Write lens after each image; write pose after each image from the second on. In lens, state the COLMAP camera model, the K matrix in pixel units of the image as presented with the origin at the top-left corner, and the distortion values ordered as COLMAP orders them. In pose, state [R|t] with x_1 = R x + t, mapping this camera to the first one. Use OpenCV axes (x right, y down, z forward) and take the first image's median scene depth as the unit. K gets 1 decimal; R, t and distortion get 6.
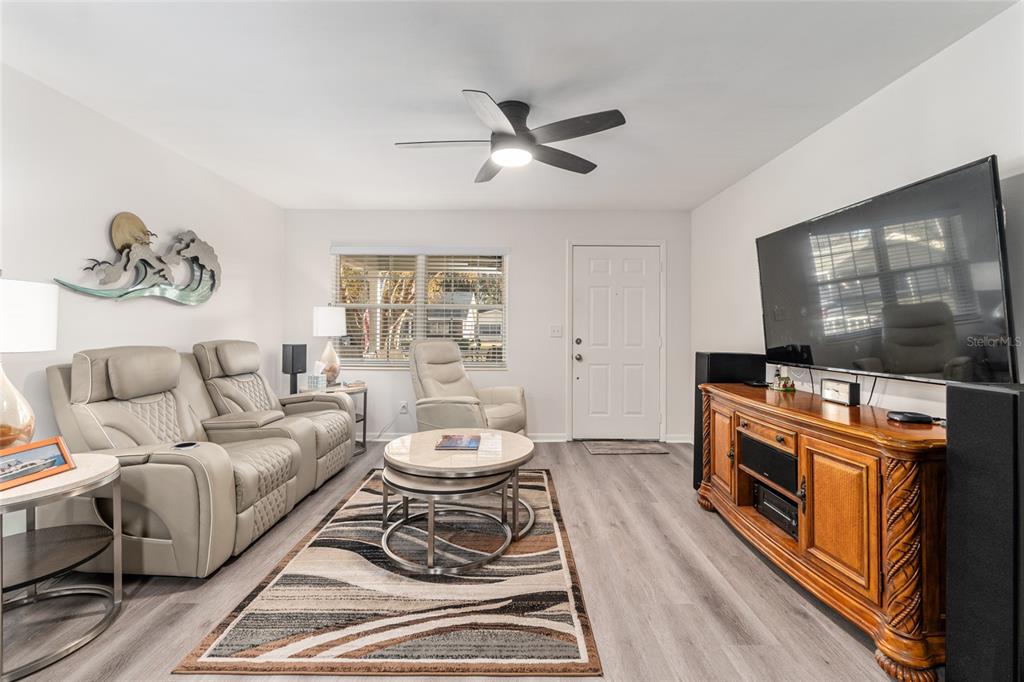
lens RADIAL K [[445.9, 0, 503.8], [0, 445.9, 331.0], [0, 0, 1]] dist [-0.004592, -0.000086]
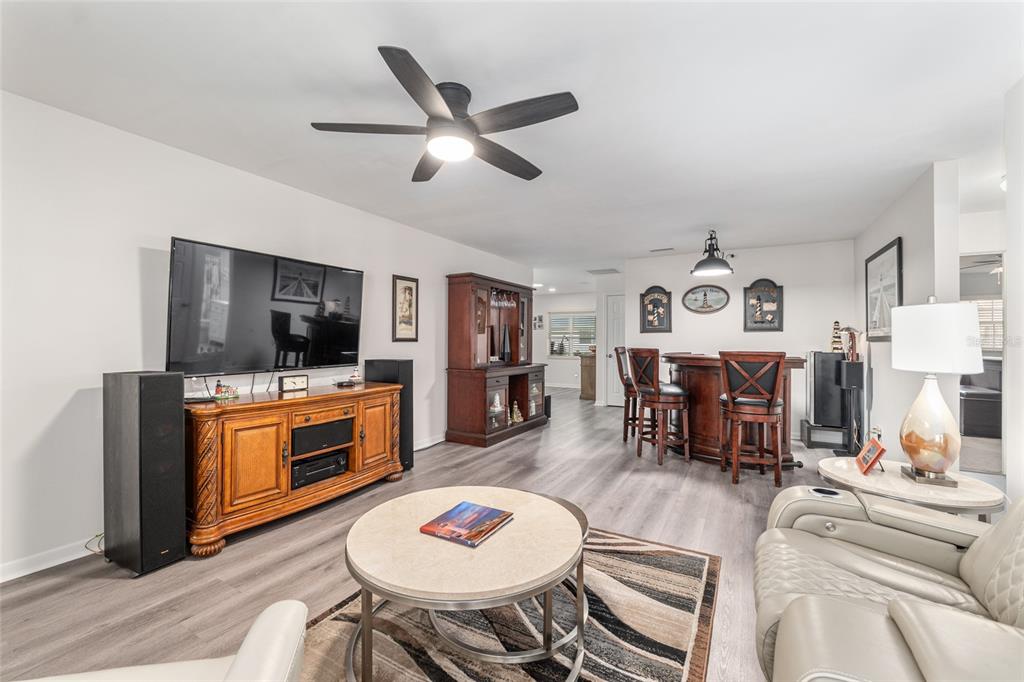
lens RADIAL K [[422.4, 0, 515.7], [0, 422.4, 338.3], [0, 0, 1]] dist [-0.007574, -0.000007]
pose [[-0.884909, -0.008709, 0.465682, -0.577960], [-0.010695, 0.999941, -0.001622, -0.020316], [-0.465641, -0.006416, -0.884950, 1.981149]]
